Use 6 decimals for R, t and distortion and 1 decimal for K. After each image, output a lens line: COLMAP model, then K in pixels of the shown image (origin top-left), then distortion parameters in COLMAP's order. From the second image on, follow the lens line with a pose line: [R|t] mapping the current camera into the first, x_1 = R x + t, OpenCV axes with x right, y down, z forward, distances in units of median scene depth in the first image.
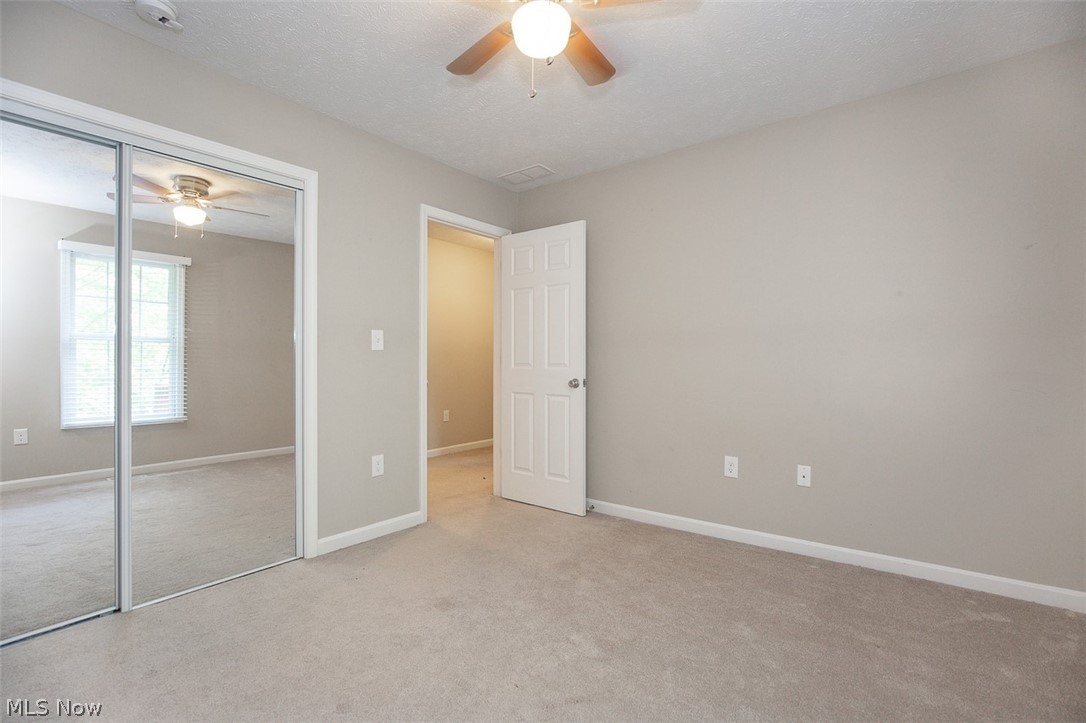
lens RADIAL K [[500.5, 0, 544.2], [0, 500.5, 359.9], [0, 0, 1]] dist [0.001447, -0.000054]
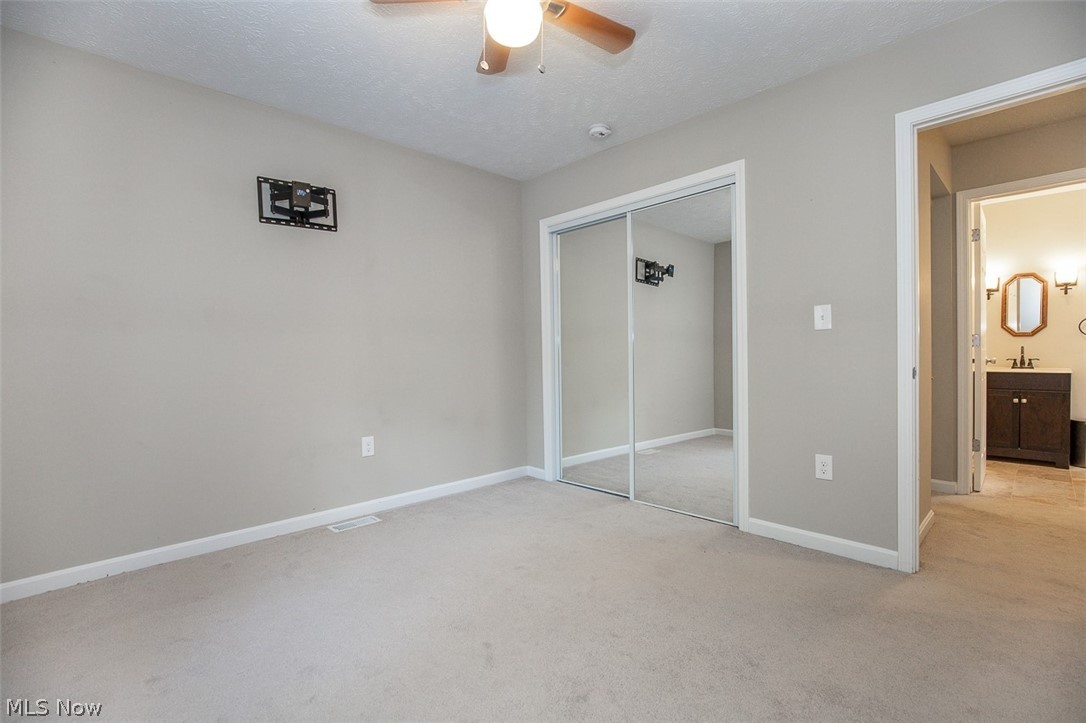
lens RADIAL K [[500.5, 0, 541.1], [0, 500.5, 363.9], [0, 0, 1]] dist [0.001447, -0.000054]
pose [[-0.134510, 0.023284, -0.990639, 0.619091], [0.018545, 0.999608, 0.020977, 0.013038], [0.990739, -0.015550, -0.134889, 0.715338]]
